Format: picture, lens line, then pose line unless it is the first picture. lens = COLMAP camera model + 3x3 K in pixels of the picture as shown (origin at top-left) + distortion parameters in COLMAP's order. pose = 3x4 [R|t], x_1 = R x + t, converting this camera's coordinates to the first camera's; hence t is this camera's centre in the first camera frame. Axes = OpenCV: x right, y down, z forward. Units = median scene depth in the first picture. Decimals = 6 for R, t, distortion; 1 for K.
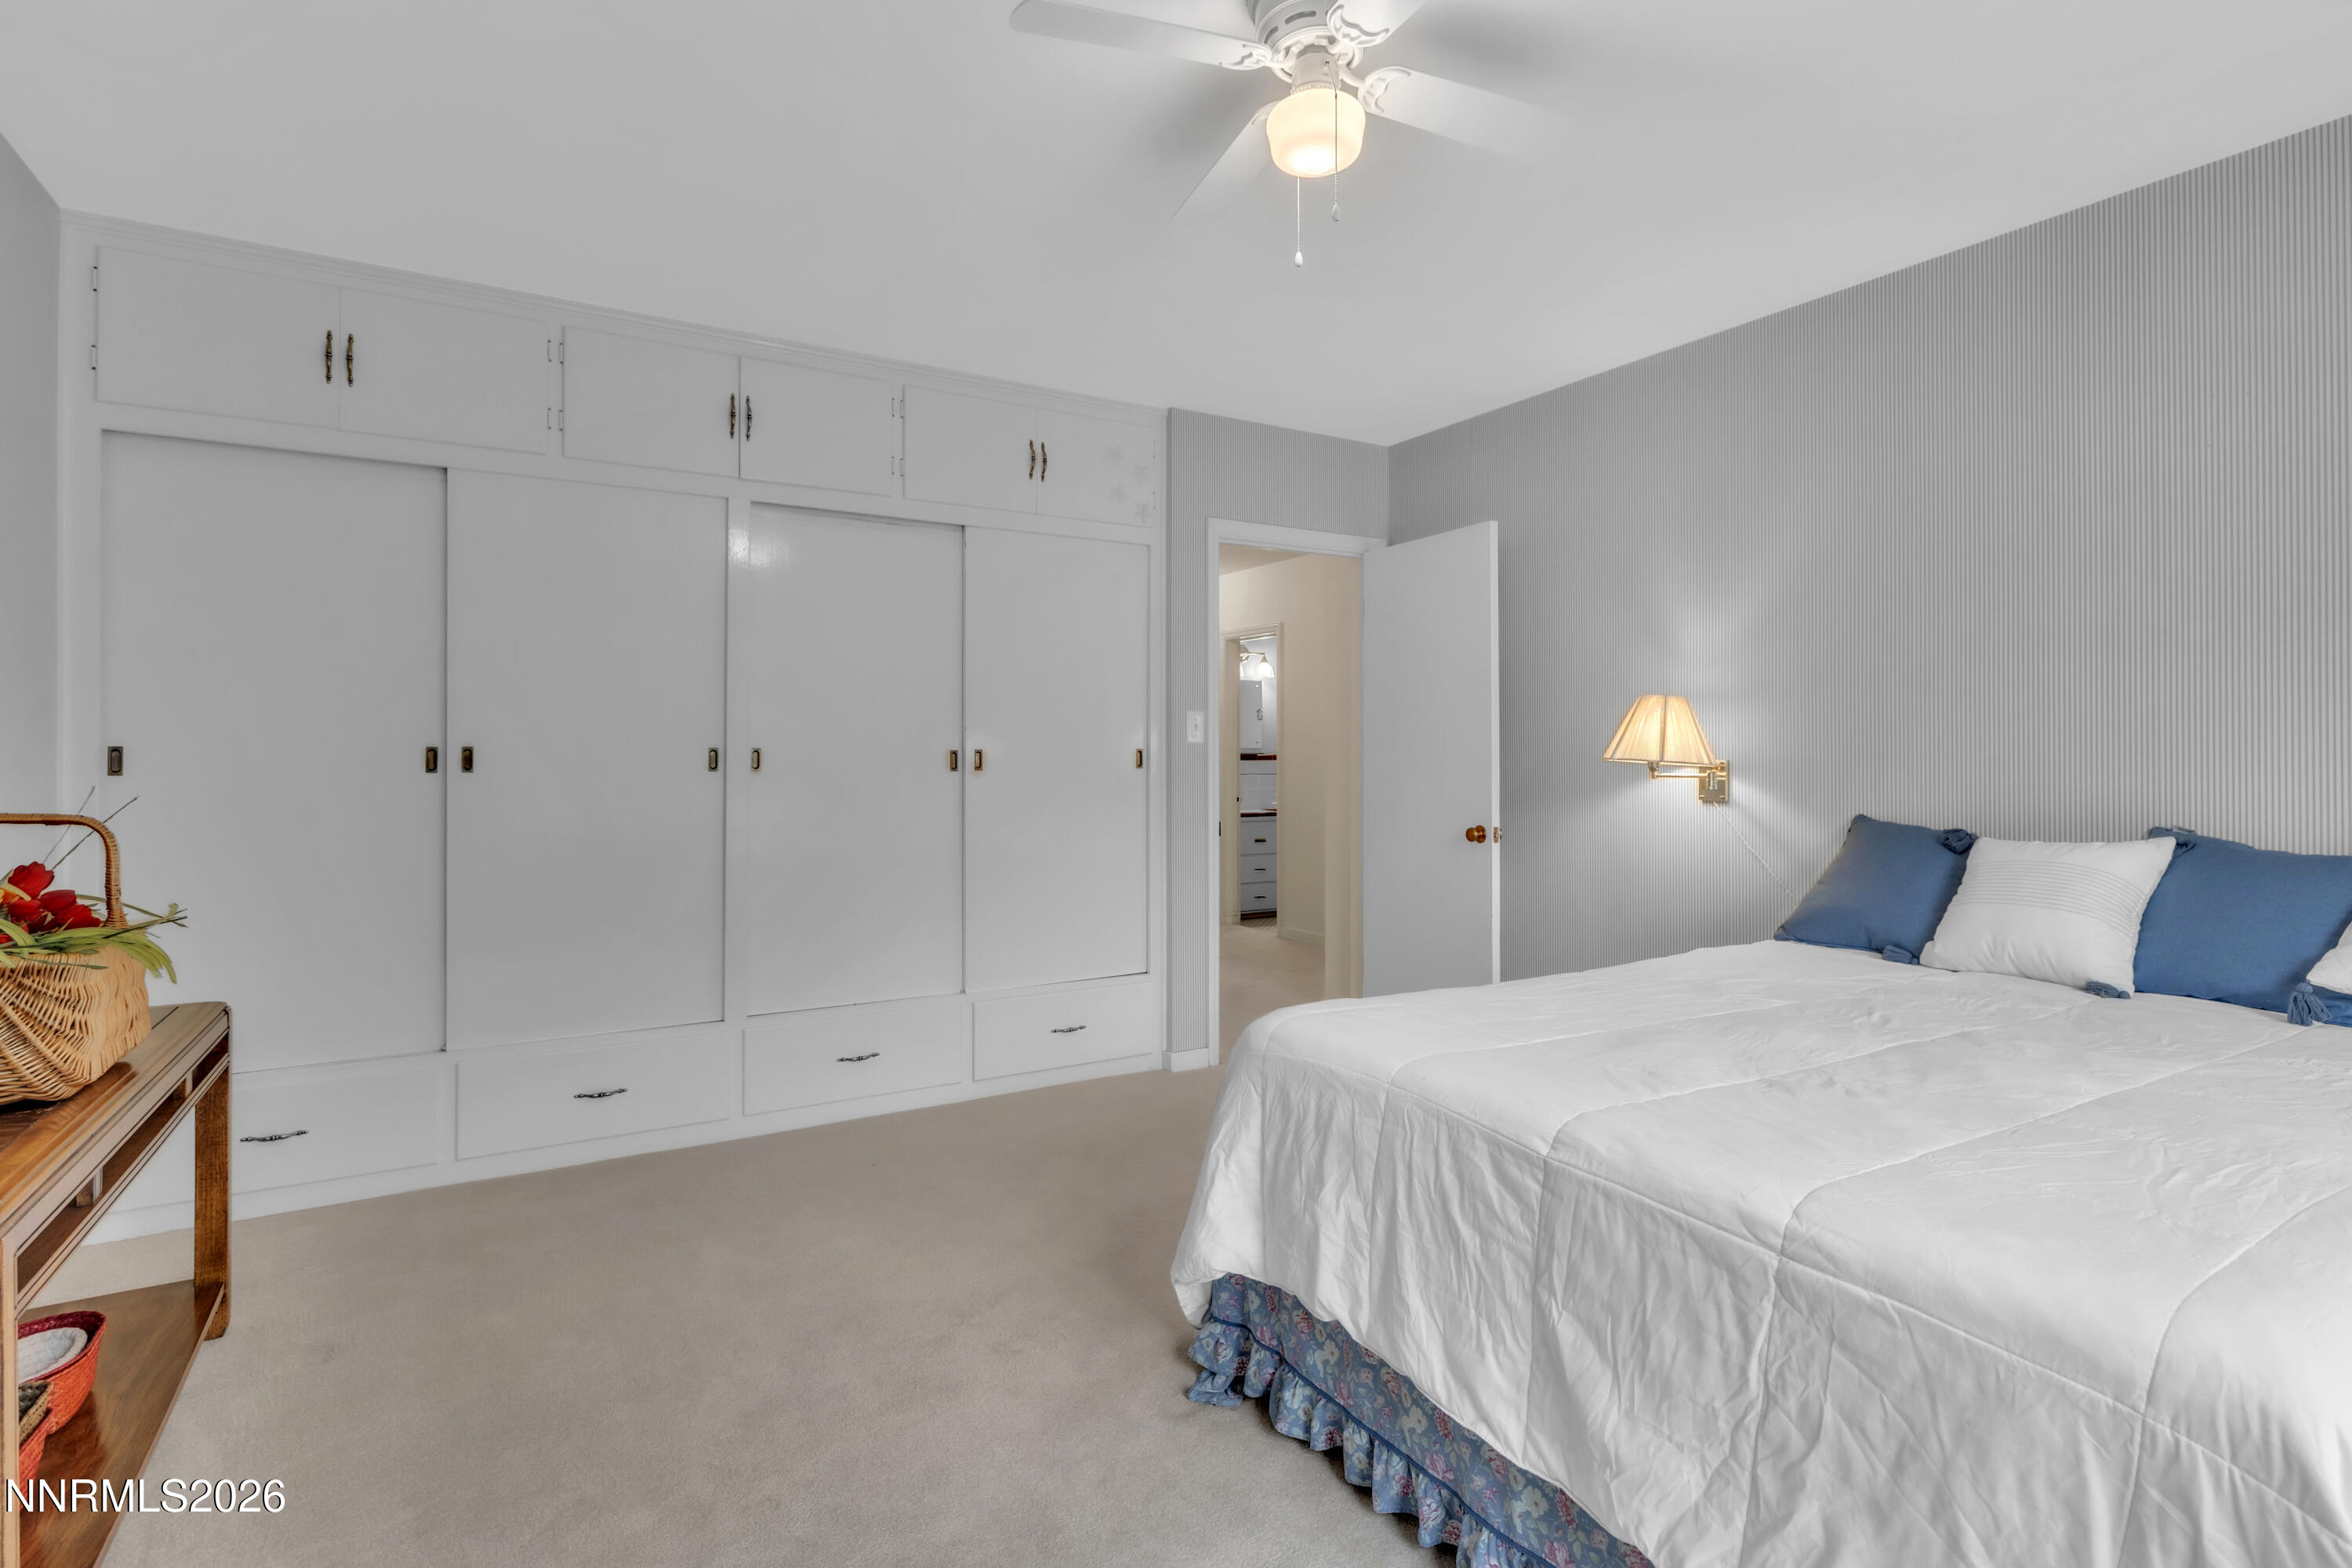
lens RADIAL K [[1120.0, 0, 1170.8], [0, 1120.0, 780.5], [0, 0, 1]] dist [-0.000965, -0.001920]
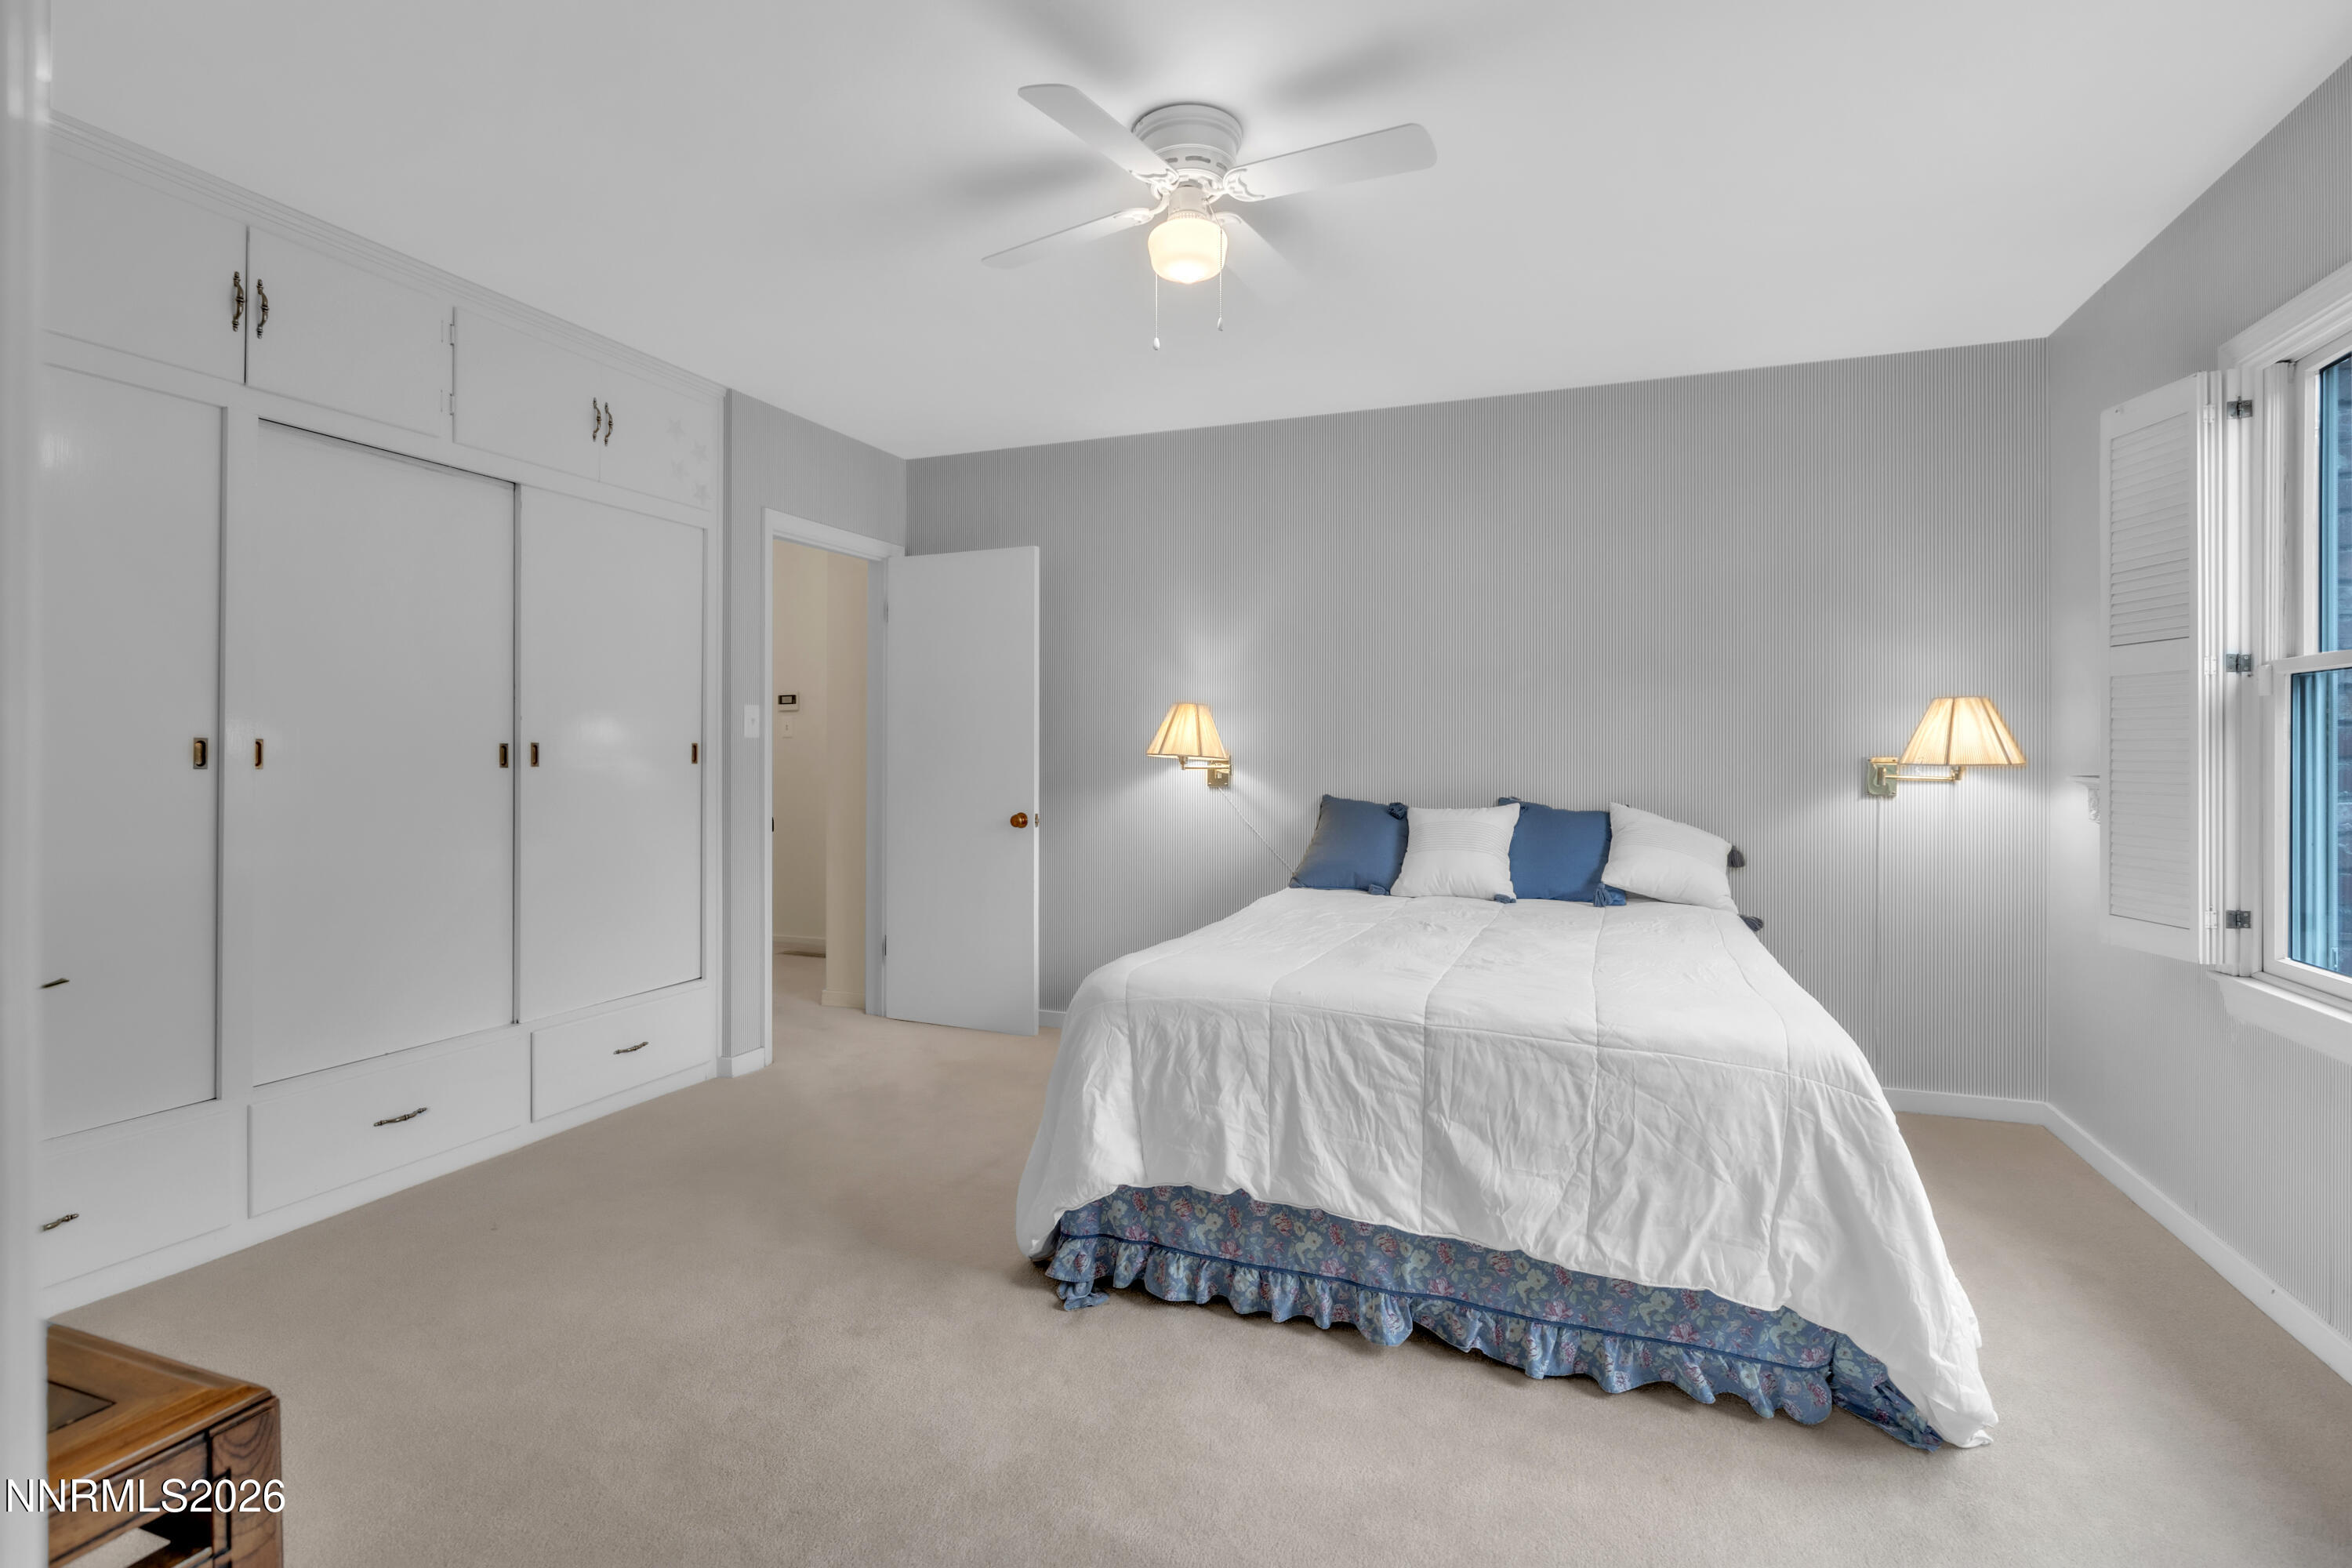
lens RADIAL K [[1120.0, 0, 1142.4], [0, 1120.0, 788.2], [0, 0, 1]] dist [-0.000965, -0.001920]
pose [[0.795659, -0.016825, 0.605511, -0.611336], [0.009517, 0.999838, 0.015276, -0.001748], [-0.605670, -0.006392, 0.795690, 0.036543]]
